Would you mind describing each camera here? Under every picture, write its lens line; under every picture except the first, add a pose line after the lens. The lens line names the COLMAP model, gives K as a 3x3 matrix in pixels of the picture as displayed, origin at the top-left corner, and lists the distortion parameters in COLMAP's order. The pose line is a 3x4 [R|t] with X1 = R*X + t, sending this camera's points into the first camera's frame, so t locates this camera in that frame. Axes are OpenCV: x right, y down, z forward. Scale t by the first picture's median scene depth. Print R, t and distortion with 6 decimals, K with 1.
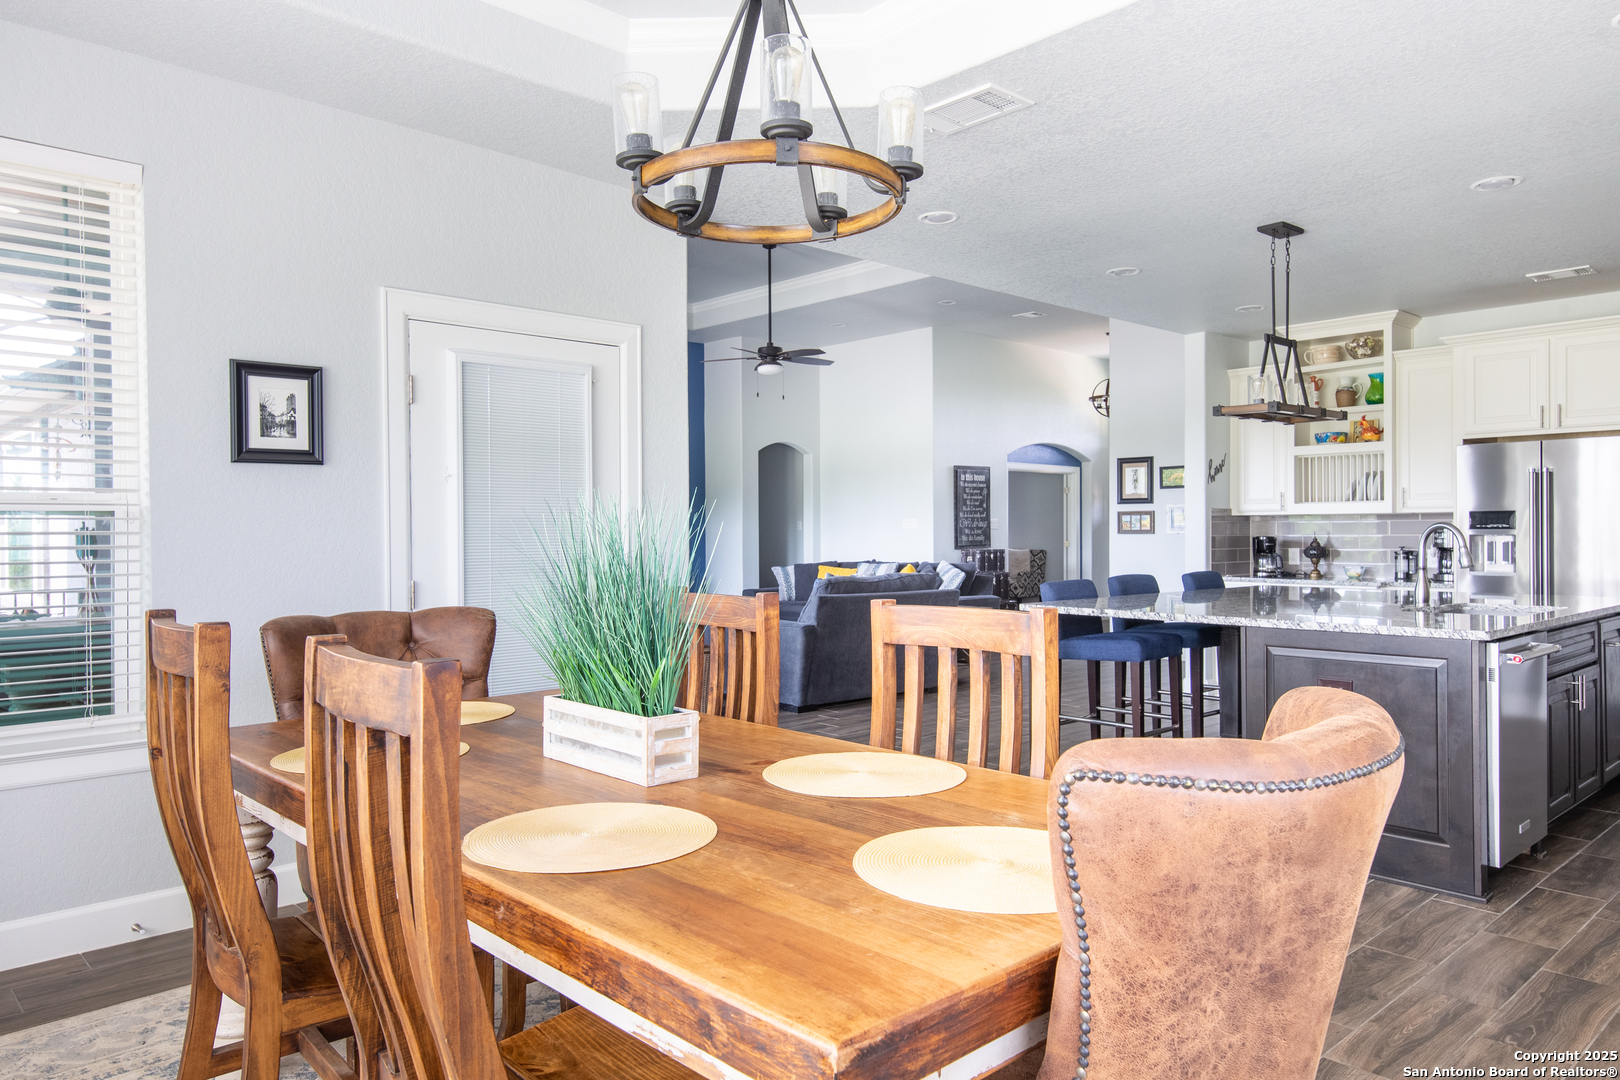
lens RADIAL K [[1108.2, 0, 815.8], [0, 1108.2, 535.8], [0, 0, 1]] dist [0.030452, -0.007290]
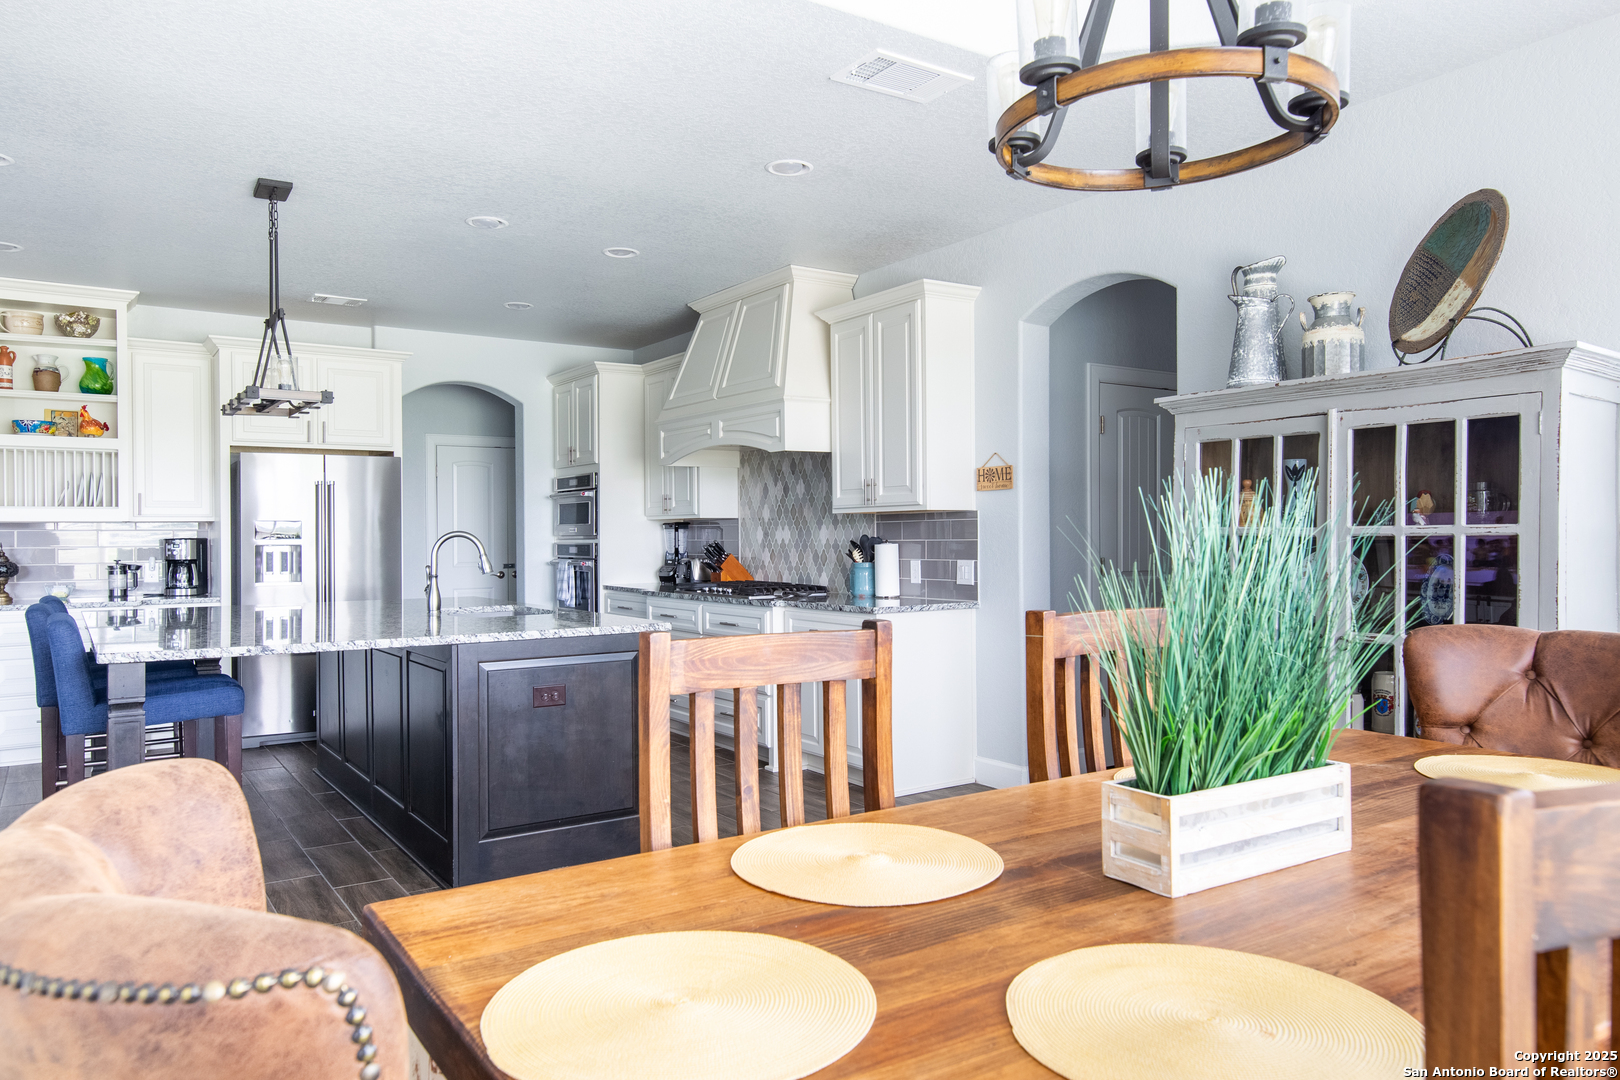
lens RADIAL K [[1108.2, 0, 814.7], [0, 1108.2, 545.9], [0, 0, 1]] dist [0.030452, -0.007290]
pose [[0.160398, -0.002403, 0.987050, -0.245499], [0.006933, 0.999975, 0.001308, 0.001321], [-0.987028, 0.006633, 0.160410, 0.302969]]
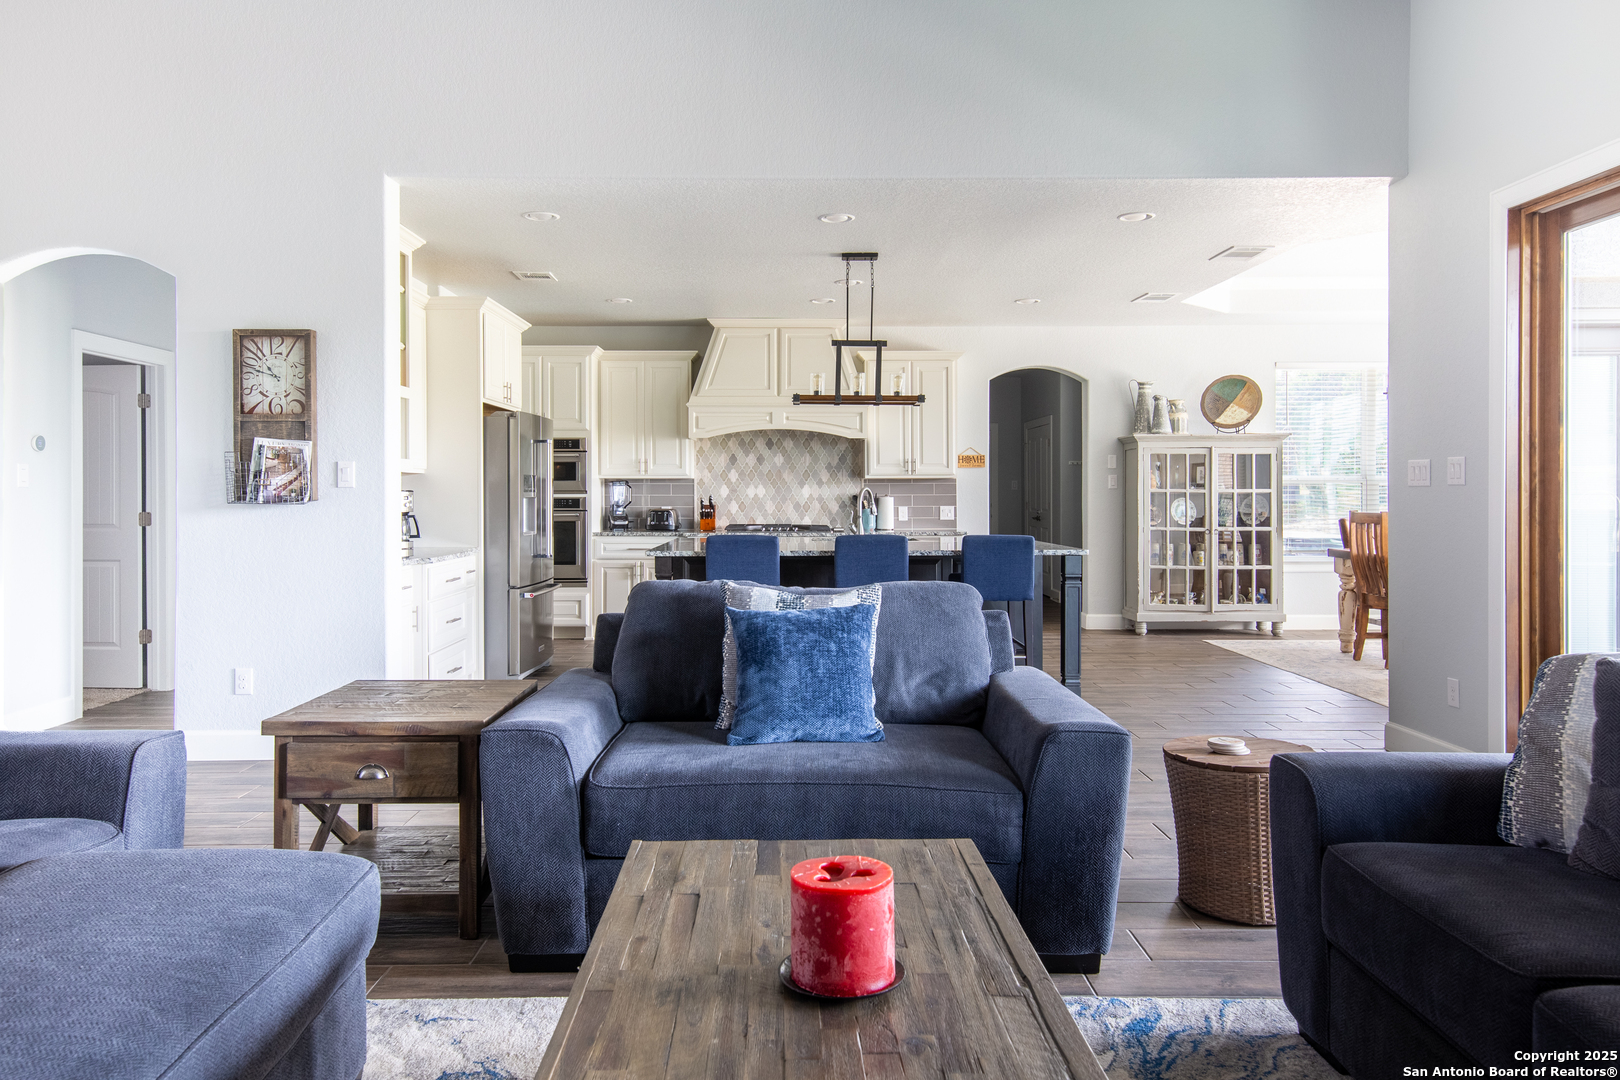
lens RADIAL K [[1108.2, 0, 810.3], [0, 1108.2, 531.6], [0, 0, 1]] dist [0.030452, -0.007290]
pose [[-0.742765, -0.016123, 0.669358, -0.263269], [0.008392, 0.999407, 0.033385, -0.002248], [-0.669499, 0.030414, -0.742190, 1.317916]]
